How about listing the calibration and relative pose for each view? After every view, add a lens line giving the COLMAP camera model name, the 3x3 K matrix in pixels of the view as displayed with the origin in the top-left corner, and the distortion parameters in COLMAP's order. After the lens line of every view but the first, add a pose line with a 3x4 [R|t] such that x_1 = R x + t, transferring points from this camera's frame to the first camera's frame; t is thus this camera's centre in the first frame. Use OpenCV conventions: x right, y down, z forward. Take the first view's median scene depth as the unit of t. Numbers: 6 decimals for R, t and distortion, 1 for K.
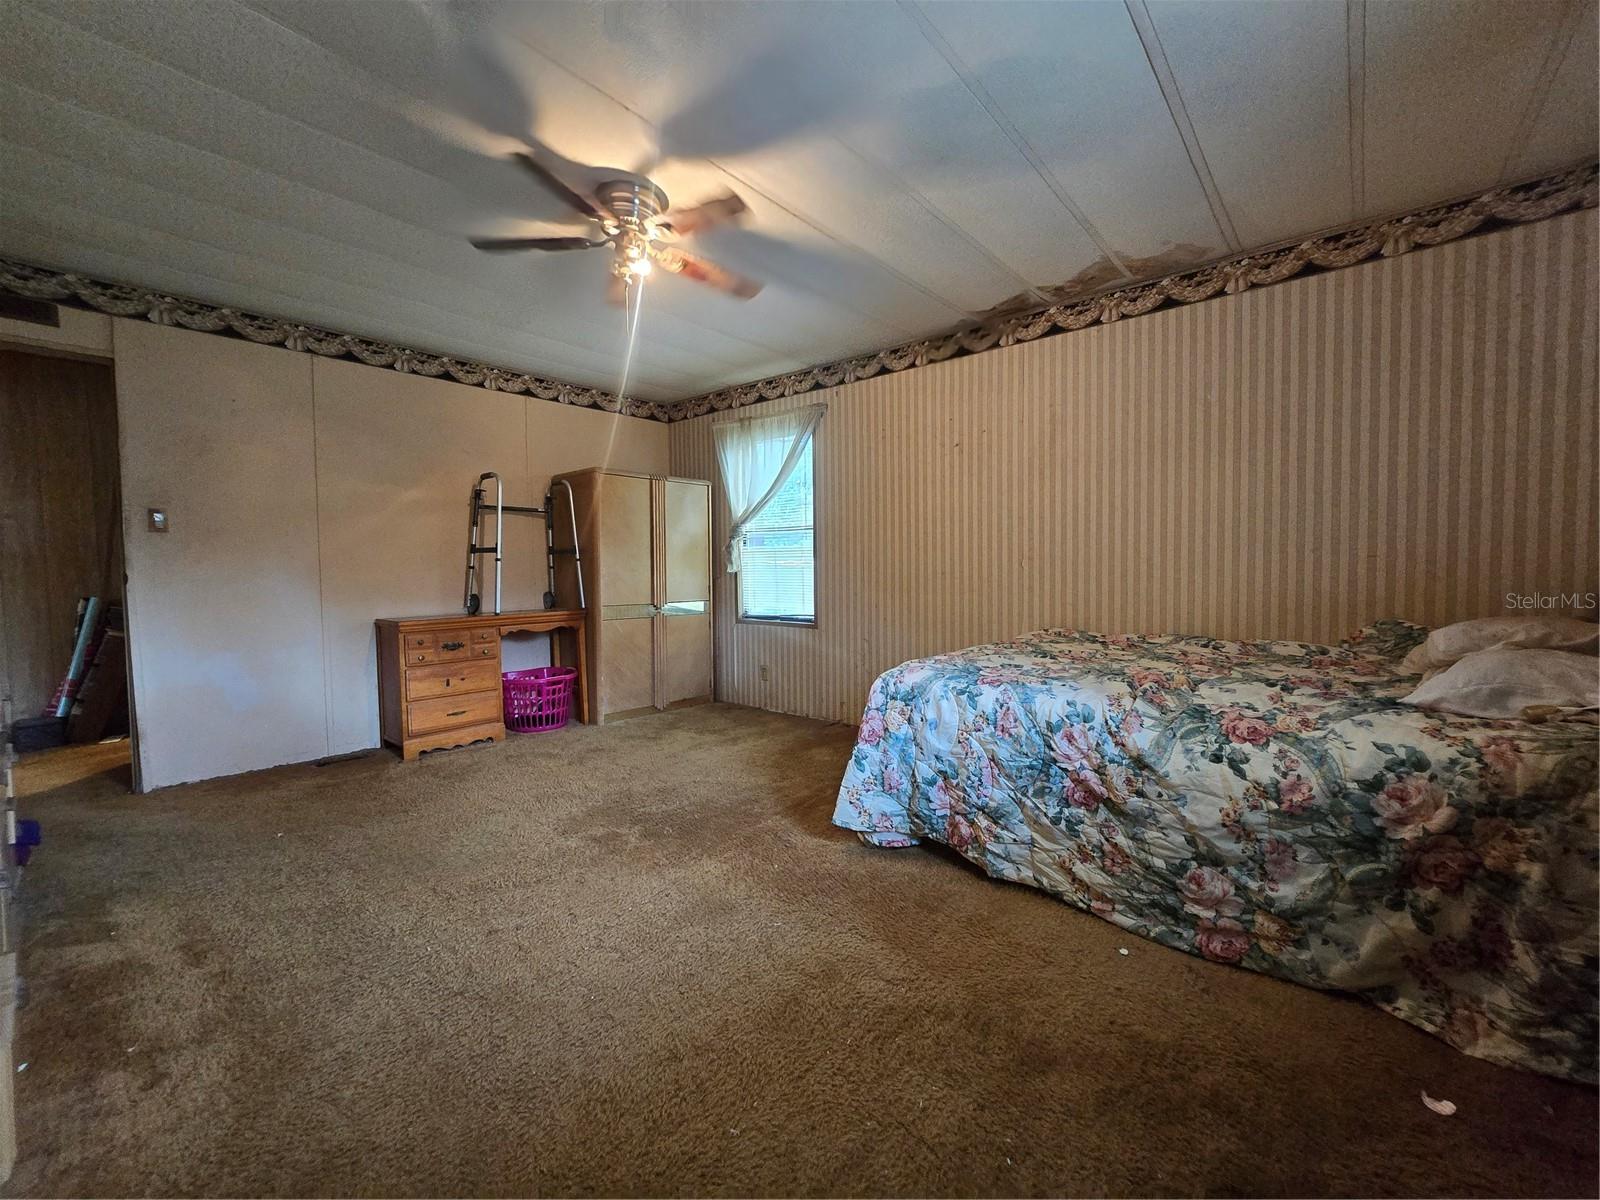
lens RADIAL K [[657.8, 0, 804.1], [0, 657.8, 597.1], [0, 0, 1]] dist [-0.008332, 0.002183]
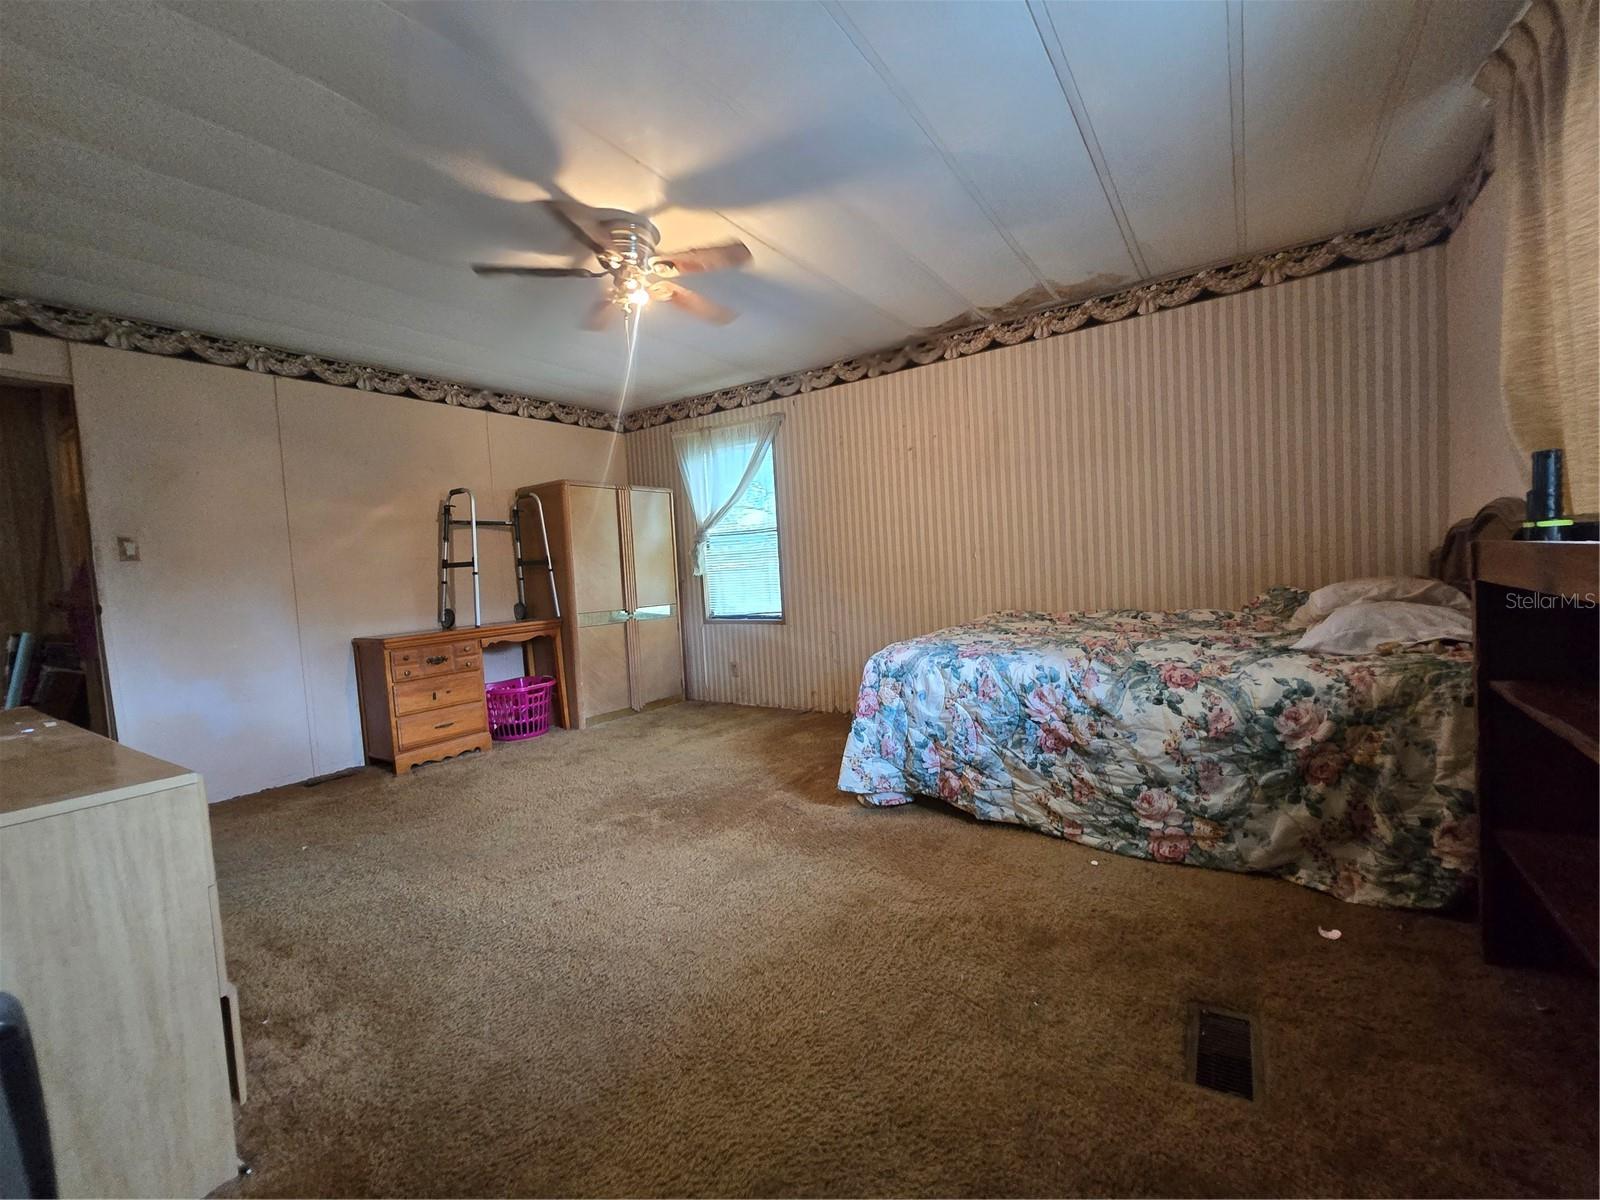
lens RADIAL K [[657.8, 0, 803.8], [0, 657.8, 607.4], [0, 0, 1]] dist [-0.008332, 0.002183]
pose [[0.992912, -0.052126, 0.106812, -0.112909], [0.050659, 0.998581, 0.016397, 0.007808], [-0.107516, -0.010870, 0.994144, -0.114981]]
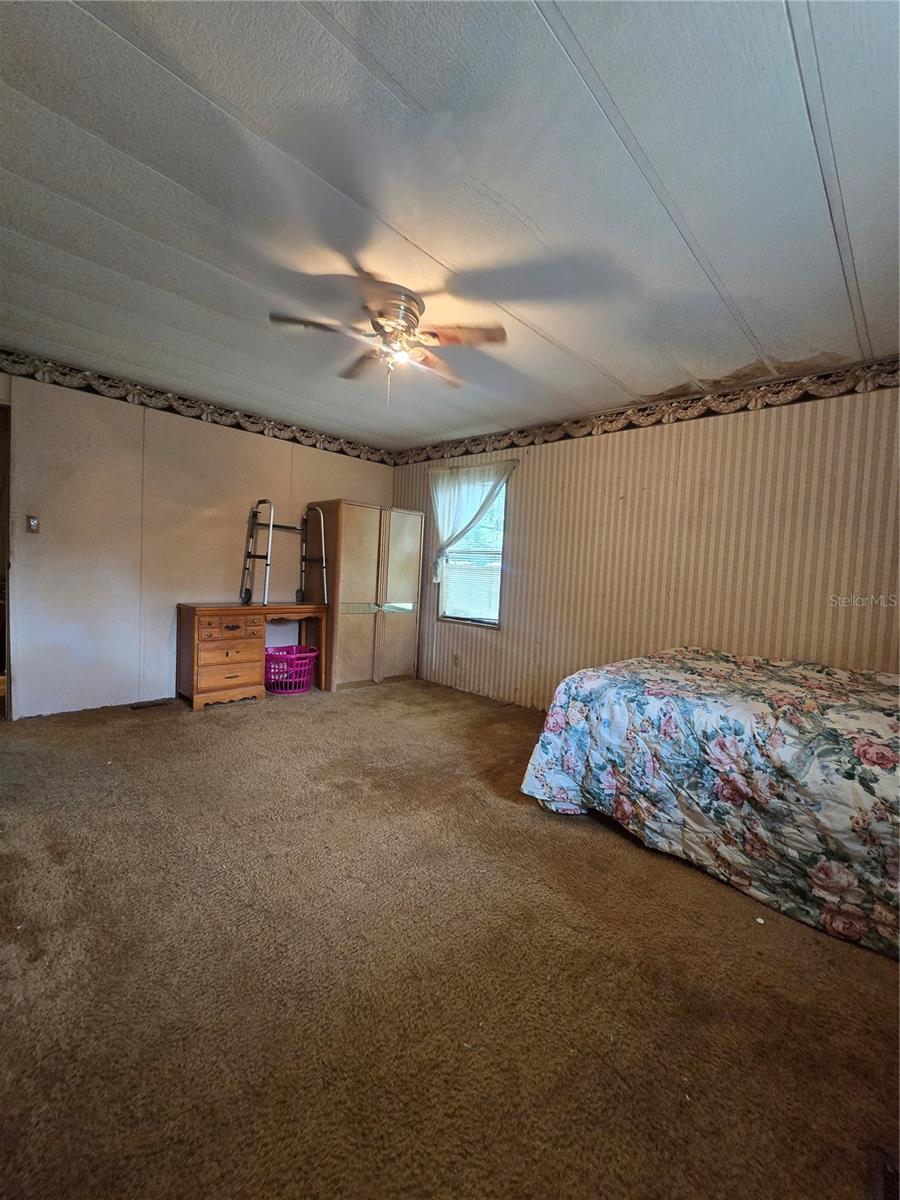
lens RADIAL K [[493.4, 0, 443.5], [0, 493.4, 600.0], [0, 0, 1]] dist [-0.008332, 0.002183]
pose [[0.996406, 0.063624, -0.055913, -0.074034], [-0.062916, 0.997916, 0.014325, -0.035719], [0.056708, -0.010756, 0.998333, 0.018327]]
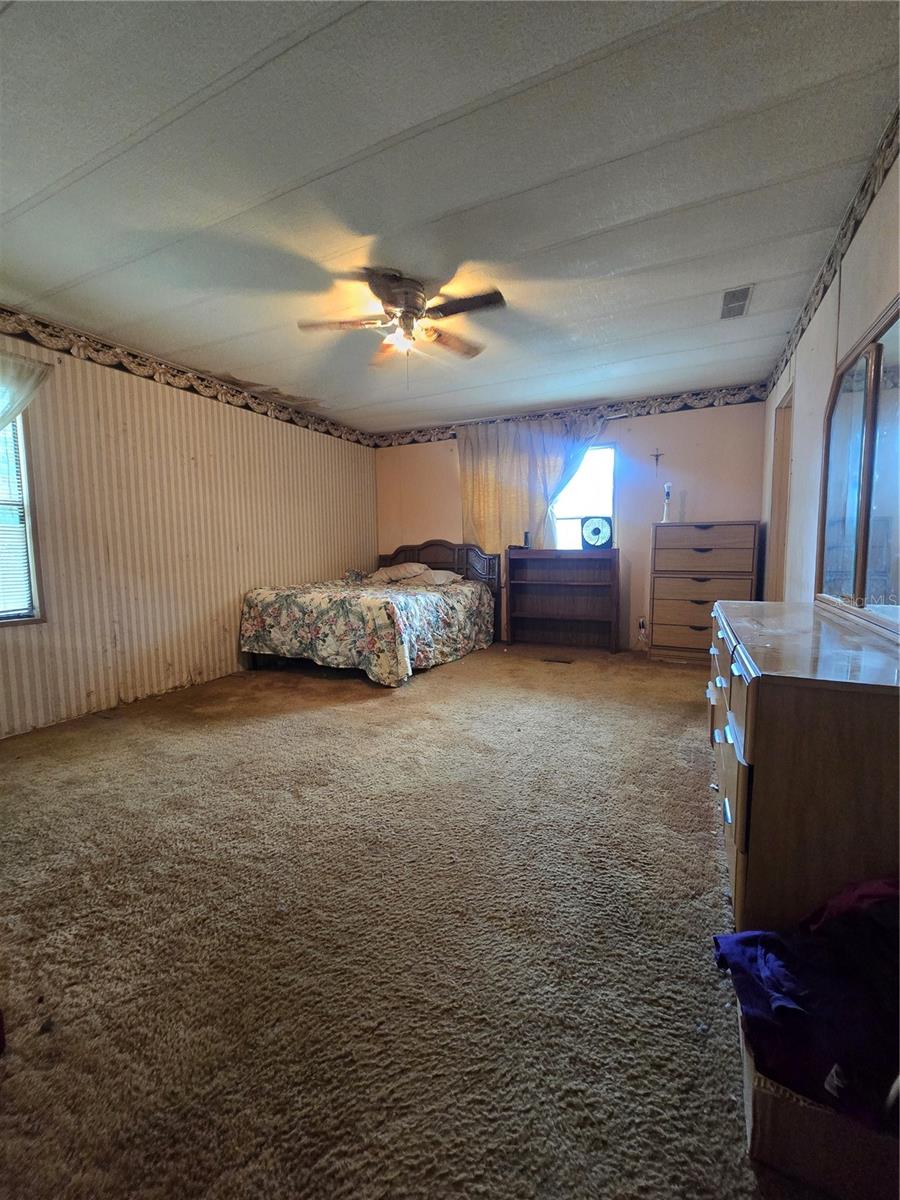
lens RADIAL K [[493.4, 0, 452.8], [0, 493.4, 593.9], [0, 0, 1]] dist [-0.008332, 0.002183]
pose [[-0.254921, -0.079447, 0.963693, -1.326194], [0.052302, 0.994027, 0.095783, -0.041389], [-0.965546, 0.074820, -0.249244, 1.139796]]
